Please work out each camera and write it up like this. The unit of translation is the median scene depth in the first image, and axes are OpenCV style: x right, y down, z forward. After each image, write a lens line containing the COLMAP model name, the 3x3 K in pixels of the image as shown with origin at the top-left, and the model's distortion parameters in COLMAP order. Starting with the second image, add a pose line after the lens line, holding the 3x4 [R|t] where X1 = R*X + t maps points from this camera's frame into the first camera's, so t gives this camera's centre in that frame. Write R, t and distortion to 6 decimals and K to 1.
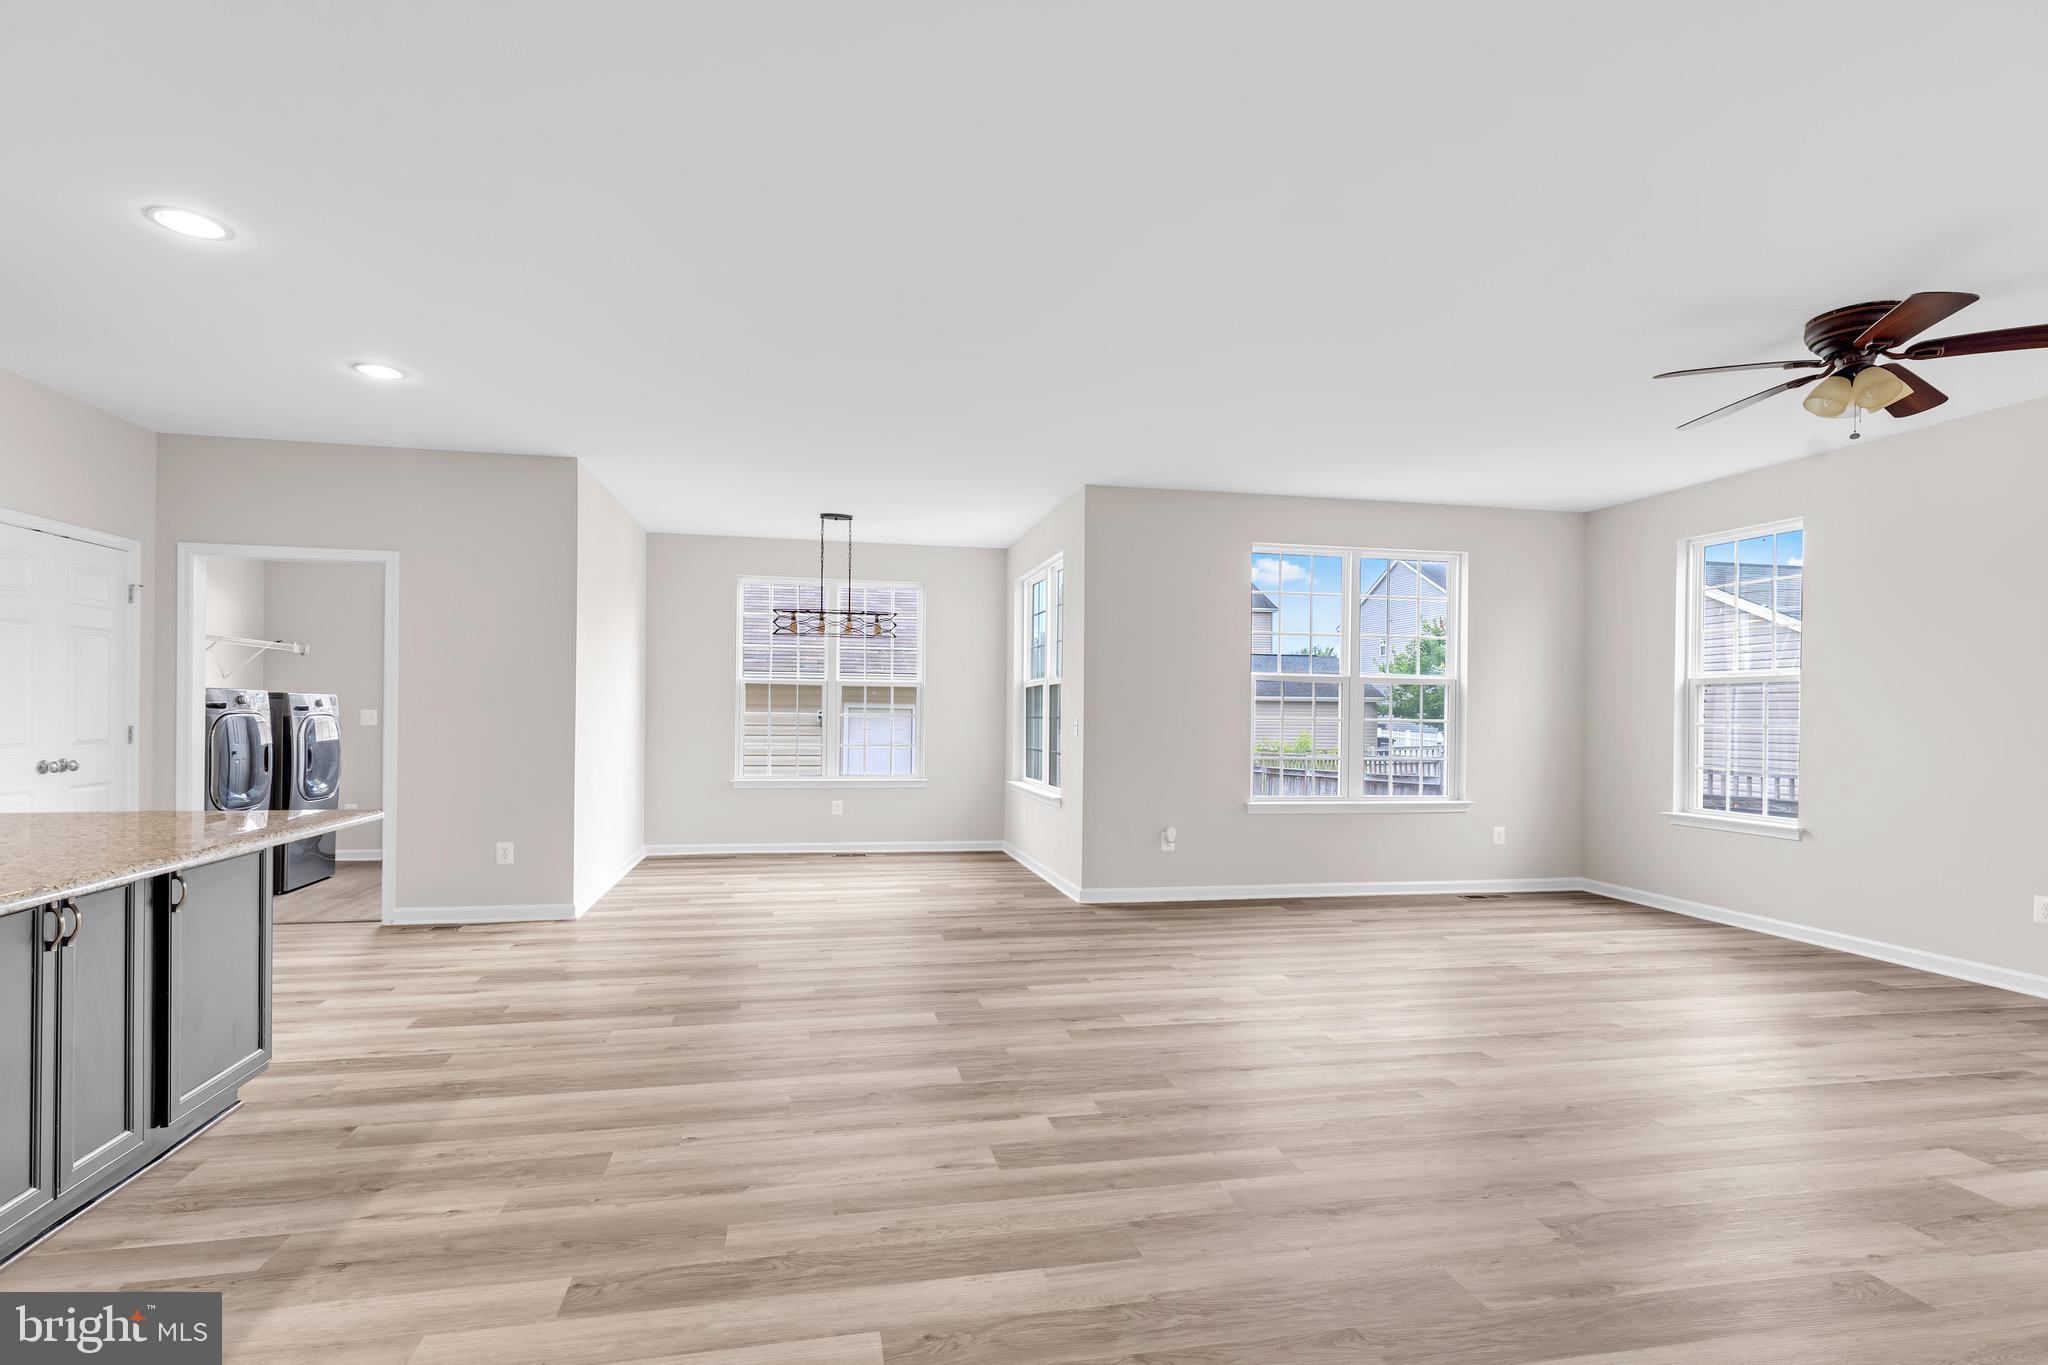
lens RADIAL K [[982.5, 0, 1030.4], [0, 982.5, 652.0], [0, 0, 1]] dist [0.002493, 0.000710]
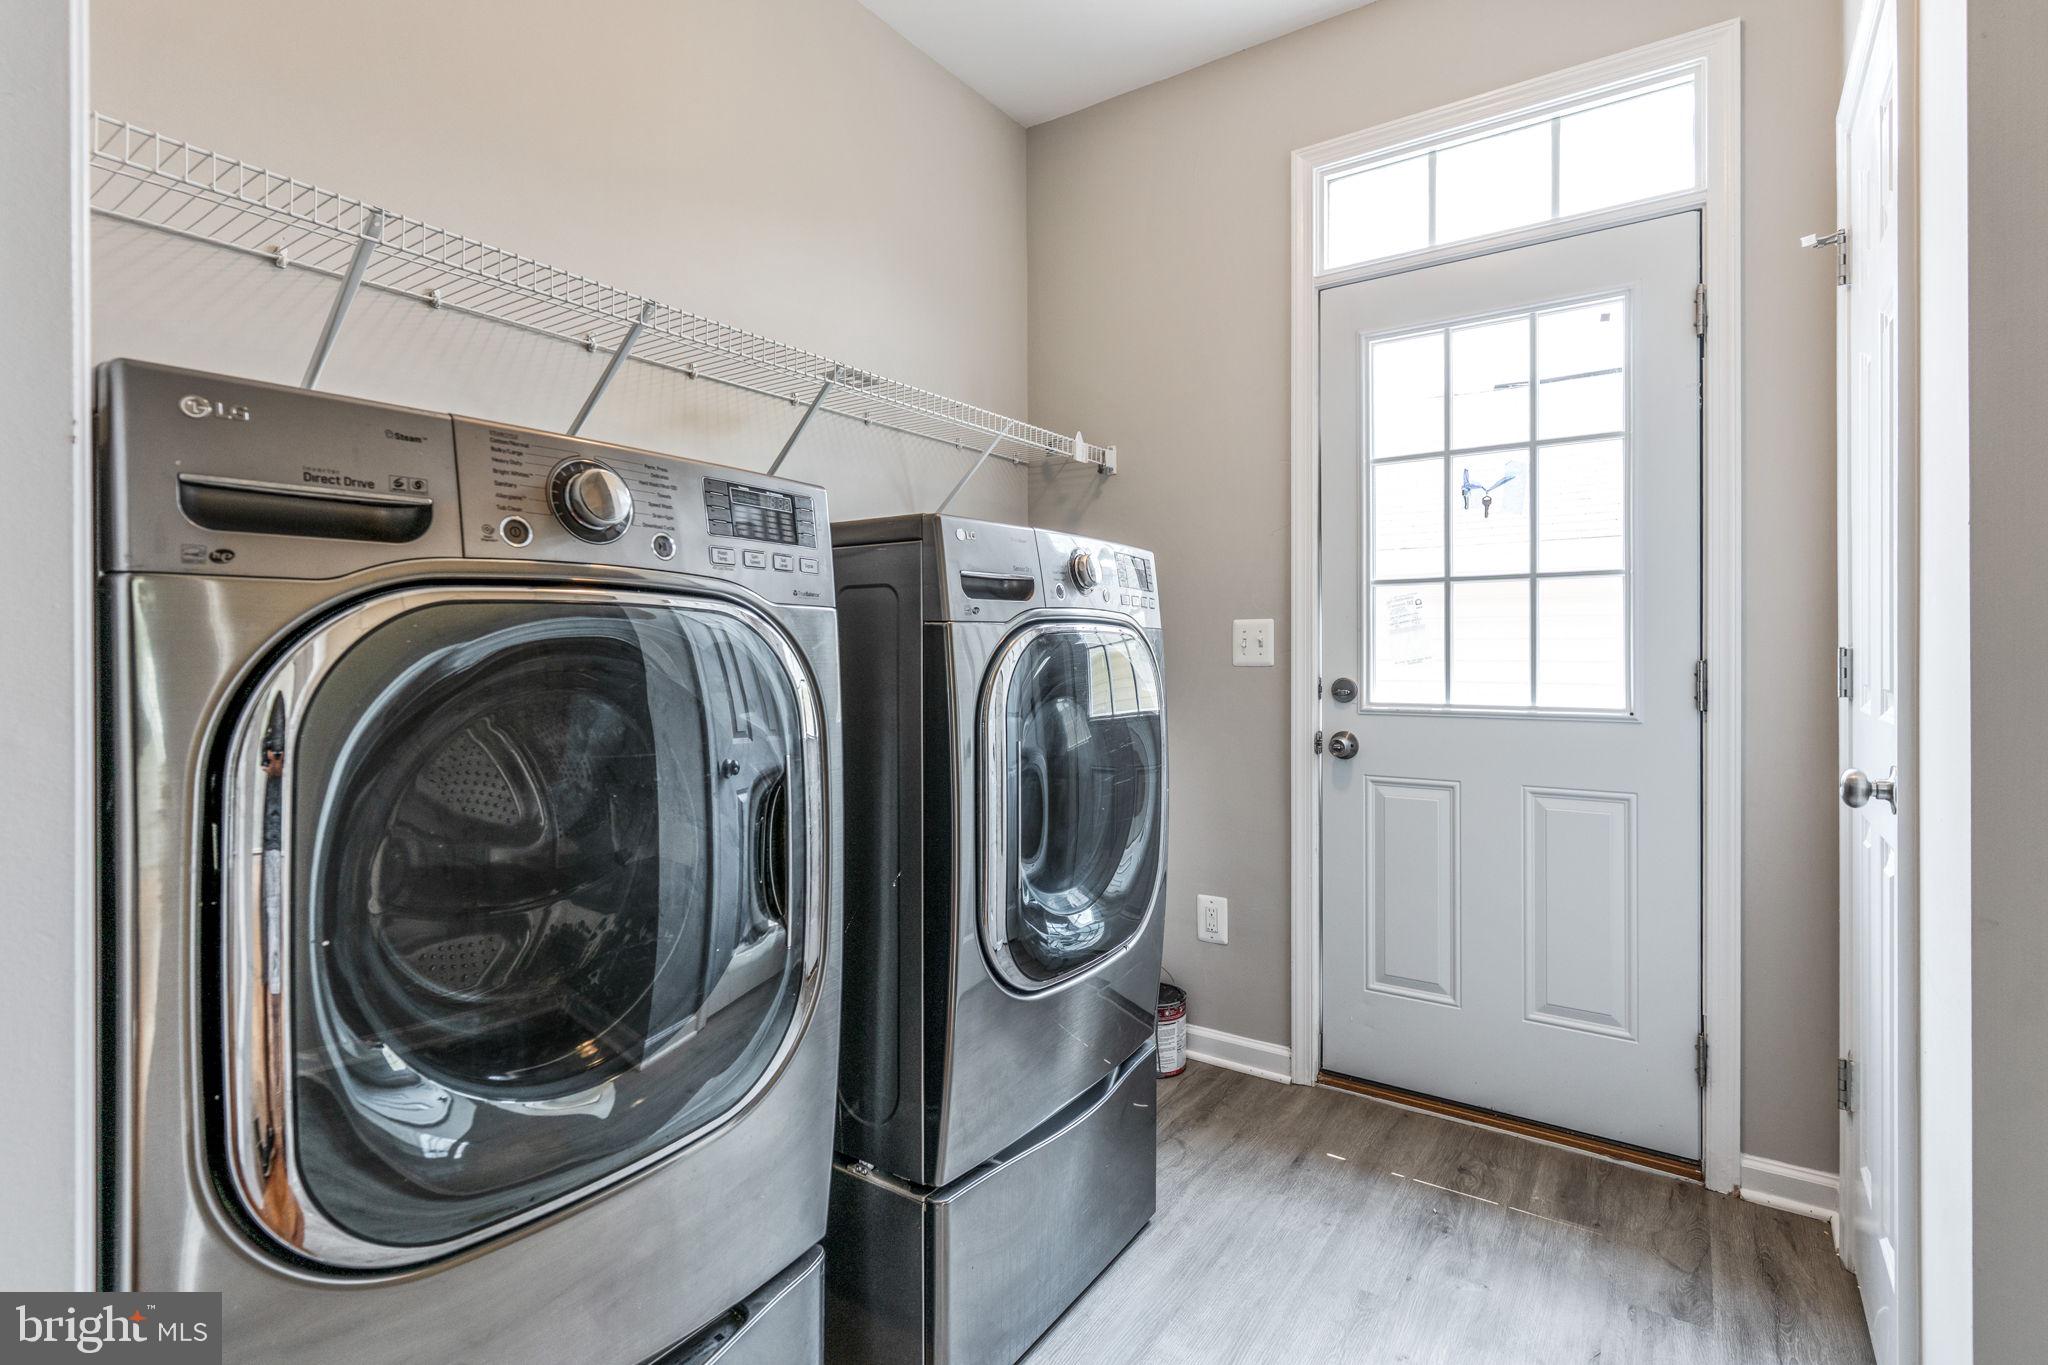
lens RADIAL K [[982.5, 0, 1030.4], [0, 982.5, 652.0], [0, 0, 1]] dist [0.002493, 0.000710]
pose [[0.678575, 0.013063, -0.734415, -0.543683], [0.033258, 0.998270, 0.048485, 0.059197], [0.733778, -0.057326, 0.676966, 0.815602]]
